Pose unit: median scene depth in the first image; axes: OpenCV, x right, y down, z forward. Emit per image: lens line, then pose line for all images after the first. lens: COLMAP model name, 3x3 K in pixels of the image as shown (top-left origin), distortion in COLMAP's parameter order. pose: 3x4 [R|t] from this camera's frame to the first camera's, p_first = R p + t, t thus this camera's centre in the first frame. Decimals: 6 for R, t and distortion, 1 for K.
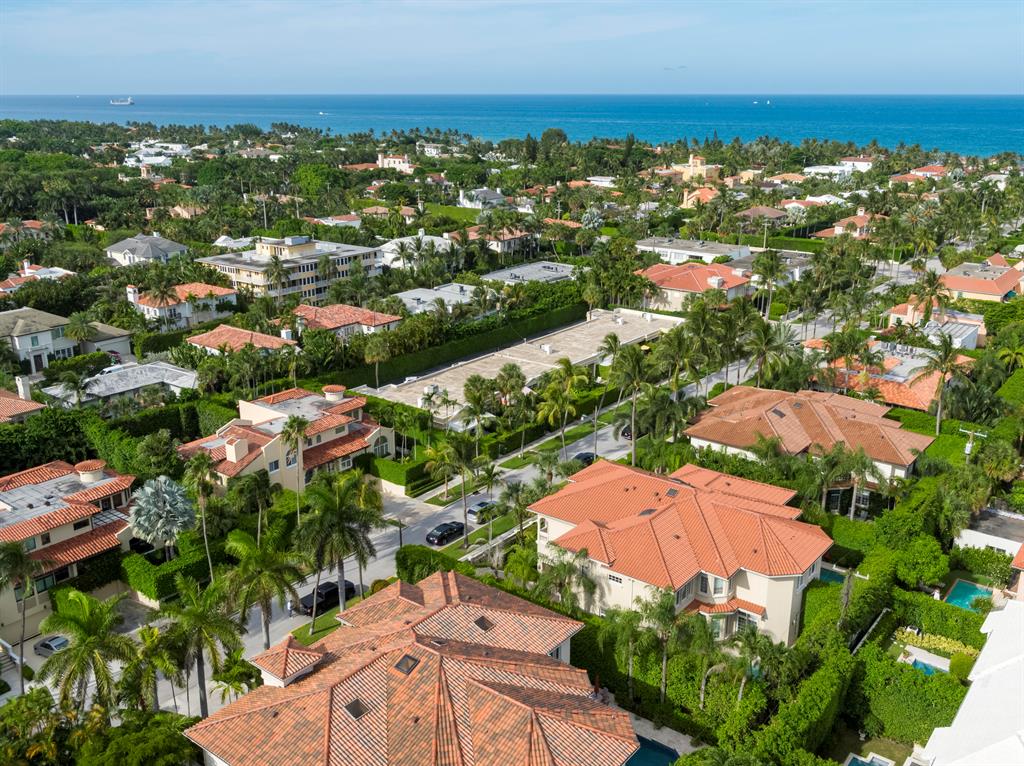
lens RADIAL K [[939.2, 0, 512.0], [0, 939.2, 383.0], [0, 0, 1]] dist [0.004207, -0.005381]
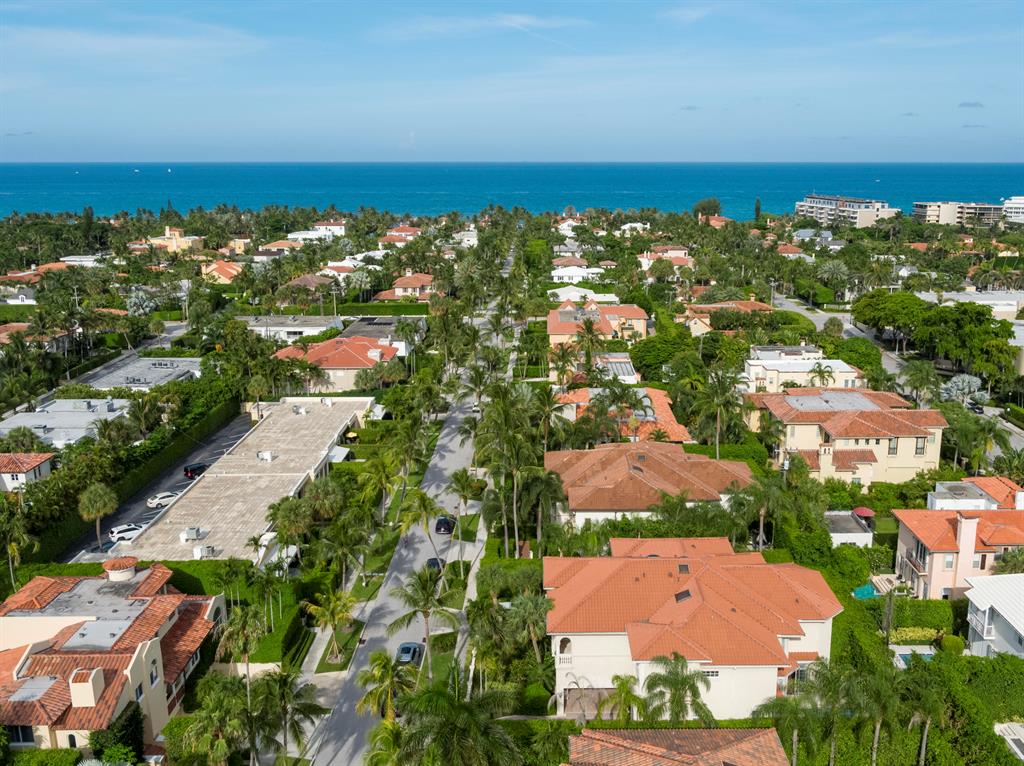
lens RADIAL K [[939.6, 0, 559.5], [0, 939.6, 381.4], [0, 0, 1]] dist [0.002690, 0.013113]
pose [[0.779583, -0.146433, 0.608940, -0.234874], [0.187746, 0.982209, -0.004163, -0.044174], [-0.597497, 0.117572, 0.793205, 0.140339]]
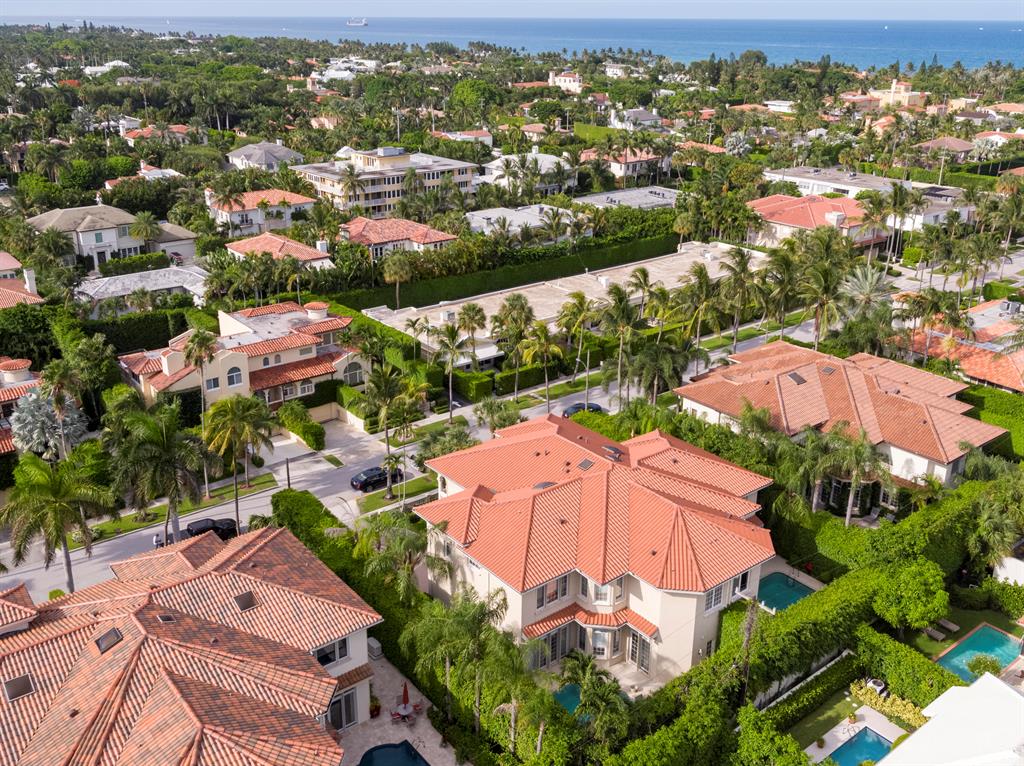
lens RADIAL K [[948.3, 0, 496.6], [0, 948.3, 334.4], [0, 0, 1]] dist [-0.000428, 0.006050]
pose [[0.969602, 0.083541, -0.229986, 0.132169], [-0.078182, 0.996415, 0.032332, -0.006709], [0.231863, -0.013368, 0.972657, 0.095437]]
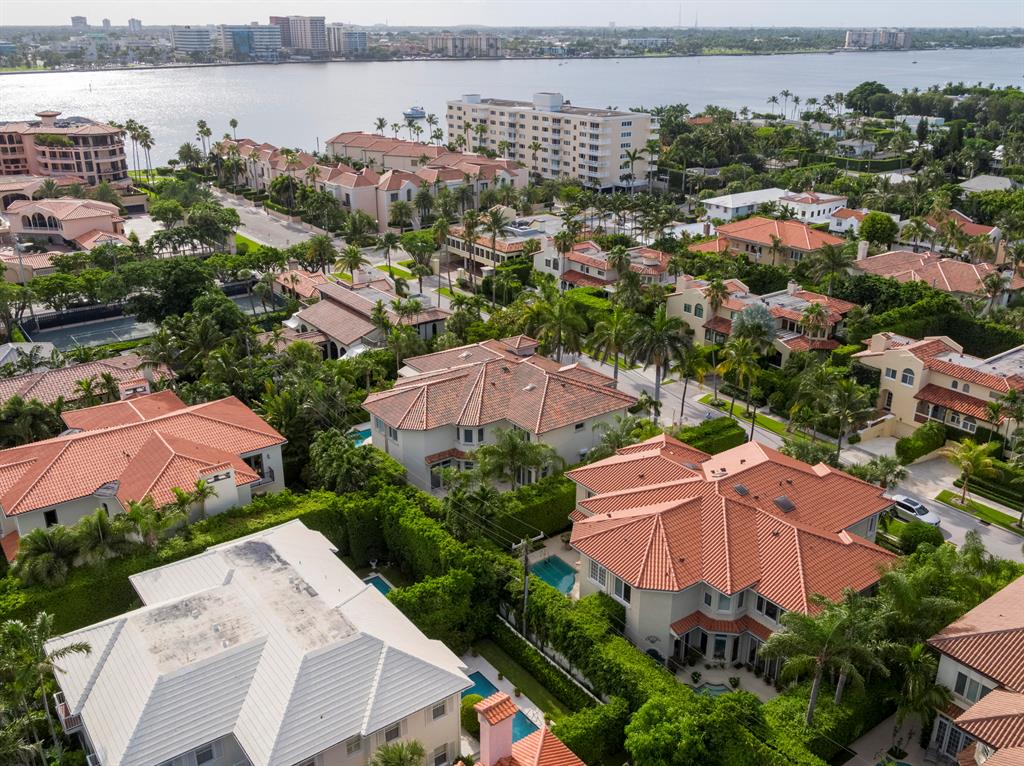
lens RADIAL K [[894.2, 0, 512.0], [0, 894.2, 383.0], [0, 0, 1]] dist [-0.000568, -0.002106]
pose [[-0.265017, 0.361006, -0.894114, 0.452820], [-0.293374, 0.853121, 0.431411, -0.125537], [0.918530, 0.376641, -0.120182, 0.428628]]
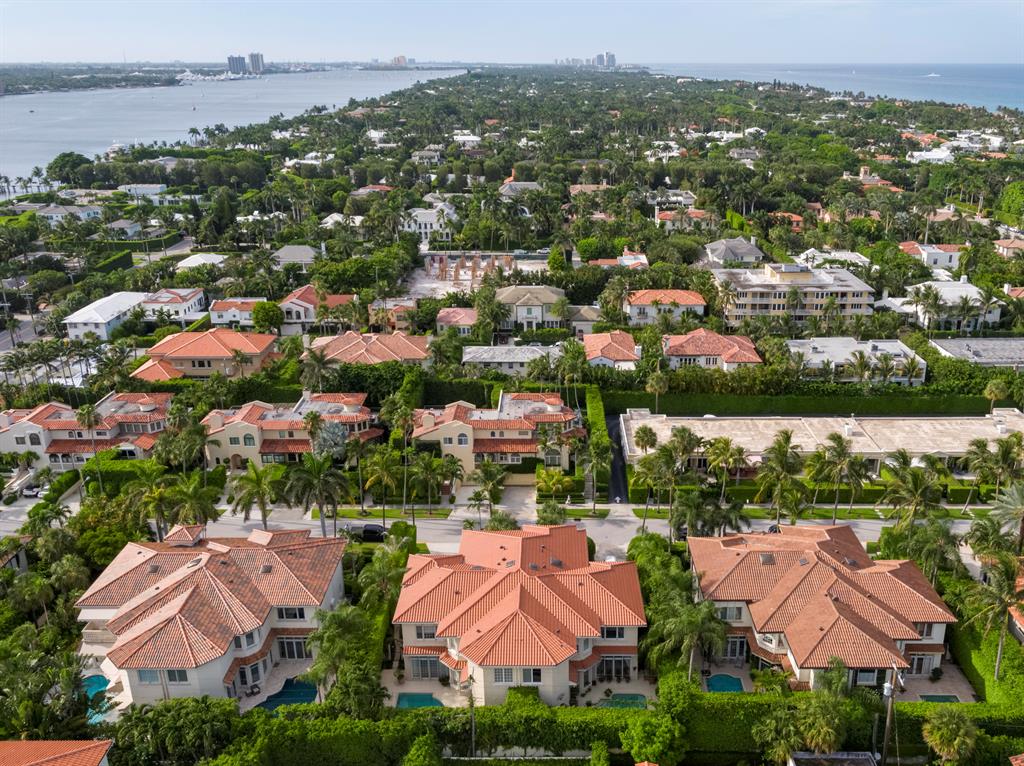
lens RADIAL K [[901.8, 0, 532.8], [0, 901.8, 382.9], [0, 0, 1]] dist [-0.015508, -0.003426]
pose [[0.604783, 0.267603, -0.750084, 0.462248], [-0.234494, 0.959938, 0.153402, -0.131625], [0.761085, 0.083115, 0.643306, 0.140013]]
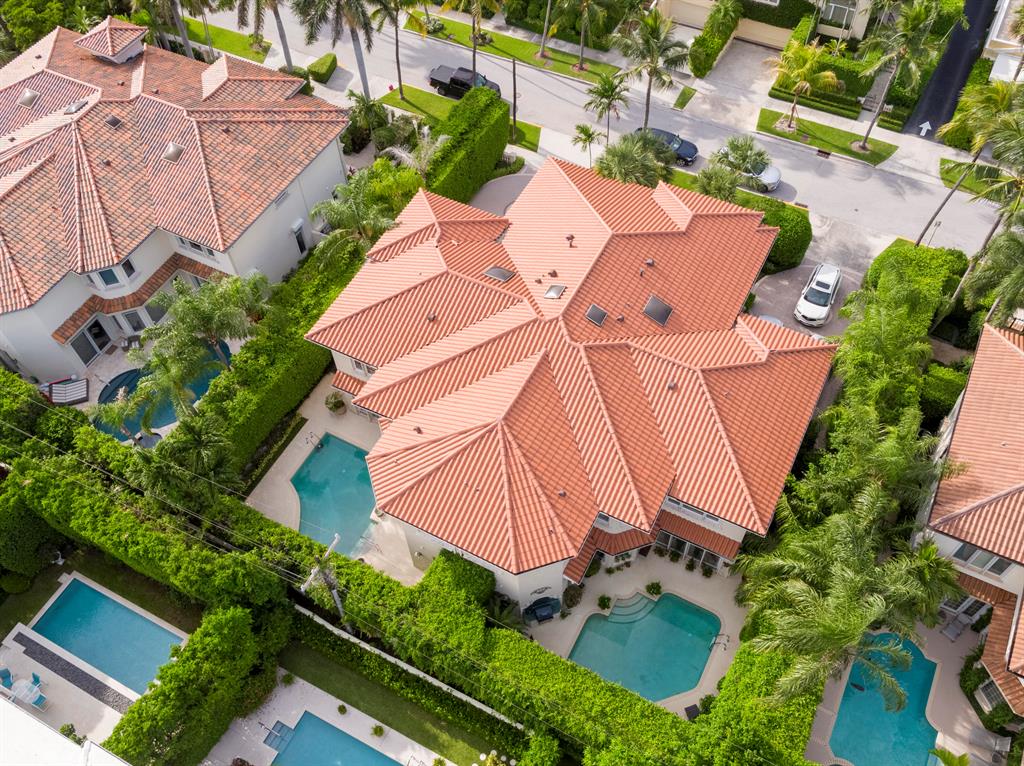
lens RADIAL K [[894.2, 0, 512.0], [0, 894.2, 383.0], [0, 0, 1]] dist [-0.000568, -0.002106]
pose [[0.187123, 0.797629, -0.573388, 0.247255], [-0.270944, 0.602963, 0.750350, -0.116073], [0.944232, 0.014948, 0.328941, 0.386889]]
